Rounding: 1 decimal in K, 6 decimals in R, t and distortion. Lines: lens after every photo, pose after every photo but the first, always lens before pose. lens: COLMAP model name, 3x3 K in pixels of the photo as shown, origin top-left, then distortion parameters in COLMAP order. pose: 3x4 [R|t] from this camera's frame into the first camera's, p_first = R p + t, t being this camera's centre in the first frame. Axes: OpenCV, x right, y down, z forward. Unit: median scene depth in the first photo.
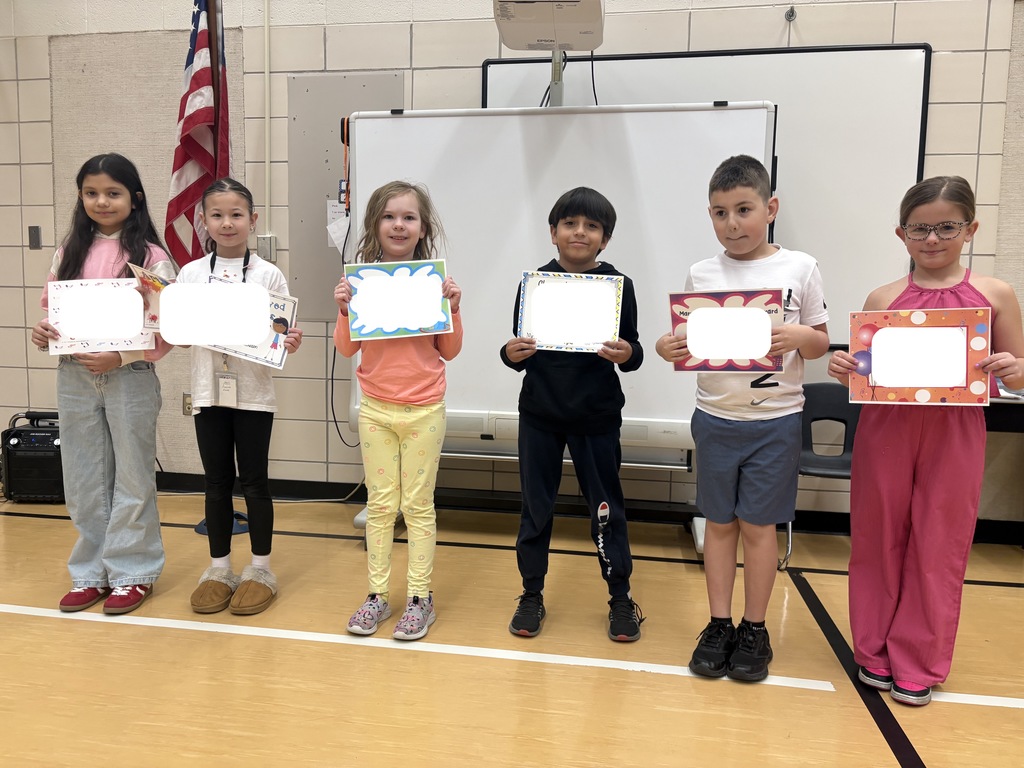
lens RADIAL K [[795.6, 0, 506.6], [0, 795.6, 383.3], [0, 0, 1]] dist [0.052969, -0.058854]
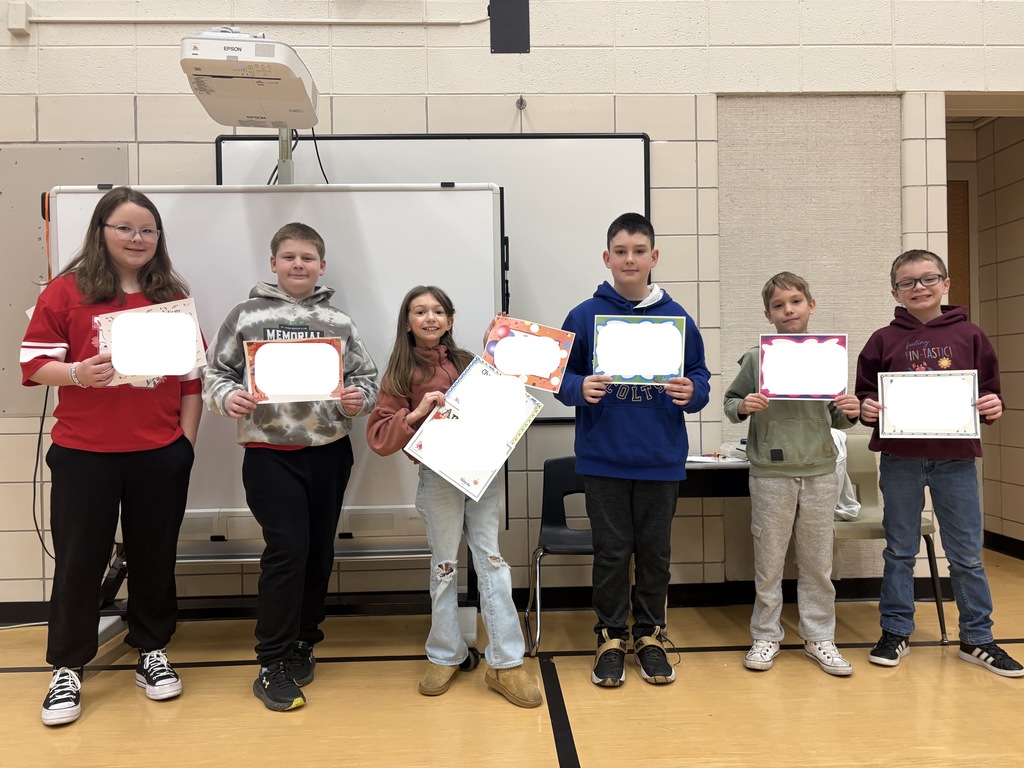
lens RADIAL K [[795.6, 0, 516.5], [0, 795.6, 376.6], [0, 0, 1]] dist [0.052969, -0.058854]
pose [[0.978694, -0.034745, 0.202365, 0.129520], [0.054435, 0.994218, -0.092561, -0.011820], [-0.197979, 0.101605, 0.974926, 0.030602]]
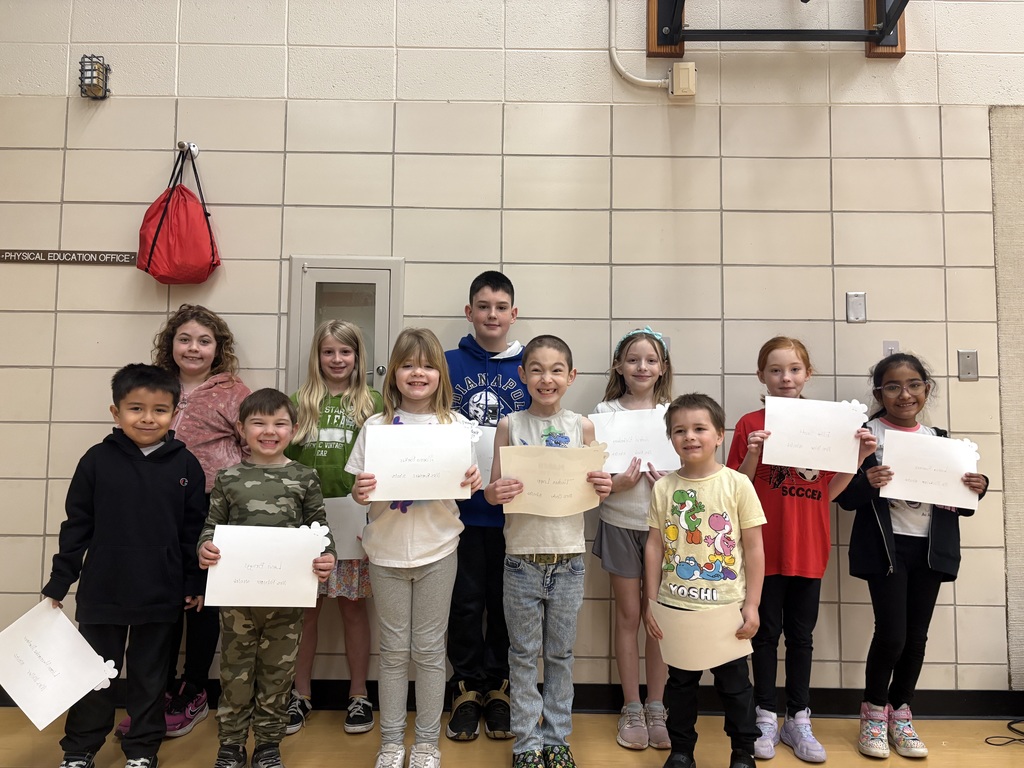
lens RADIAL K [[805.6, 0, 510.4], [0, 805.6, 380.8], [0, 0, 1]] dist [0.025403, -0.038295]
pose [[0.985379, 0.002144, 0.170366, -1.394414], [0.023228, 0.988894, -0.146793, -0.085680], [-0.168788, 0.148604, 0.974386, 0.446330]]
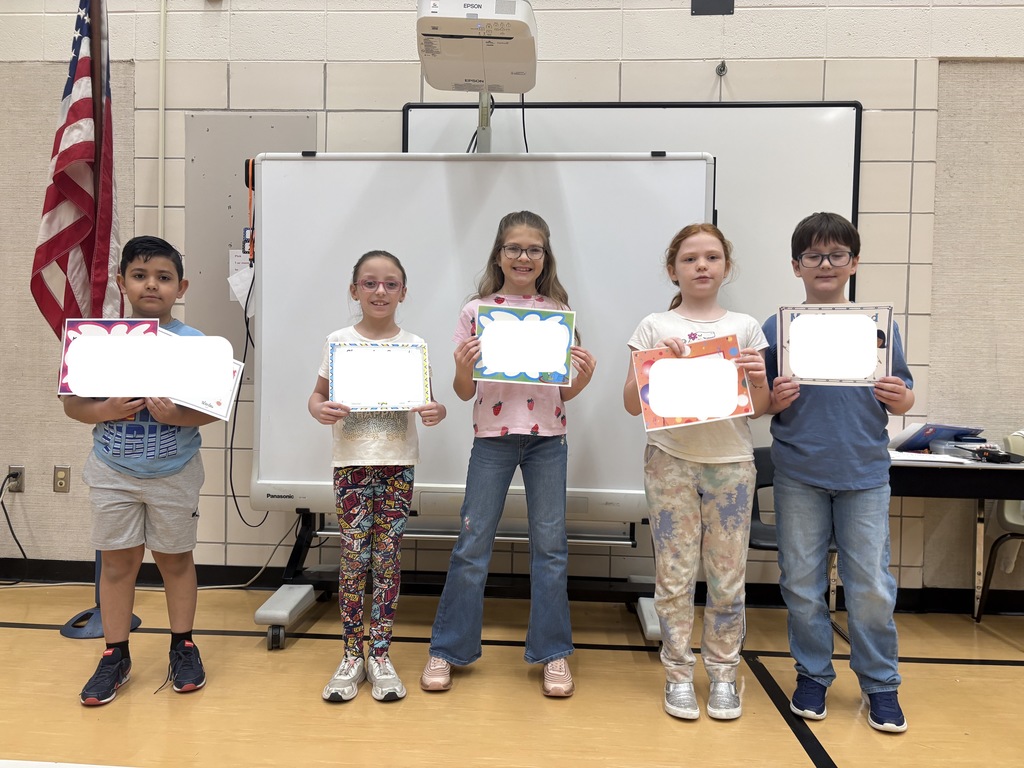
lens RADIAL K [[795.6, 0, 510.7], [0, 795.6, 383.7], [0, 0, 1]] dist [0.052969, -0.058854]
pose [[0.993791, -0.004415, 0.111180, -0.011527], [0.012042, 0.997611, -0.068019, -0.014797], [-0.110614, 0.068936, 0.991470, 0.092871]]
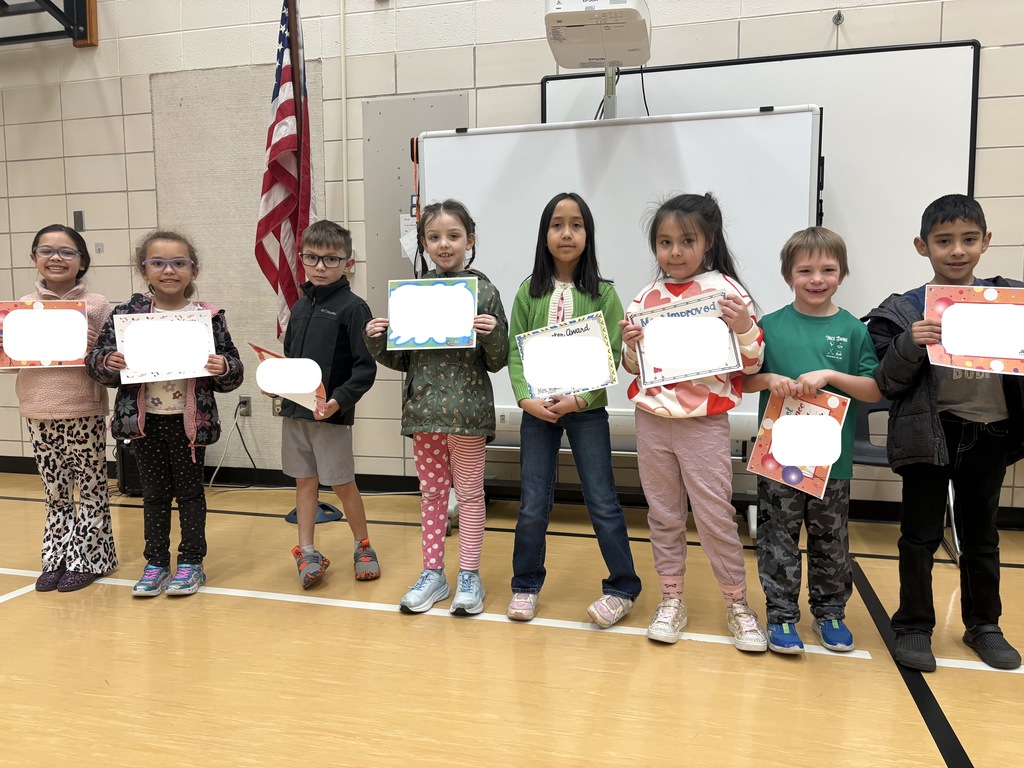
lens RADIAL K [[795.6, 0, 512.6], [0, 795.6, 385.2], [0, 0, 1]] dist [0.052969, -0.058854]
pose [[0.995905, -0.017084, -0.088778, 0.021544], [0.016822, 0.999852, -0.003705, 0.009212], [0.088829, 0.002196, 0.996045, -0.066777]]
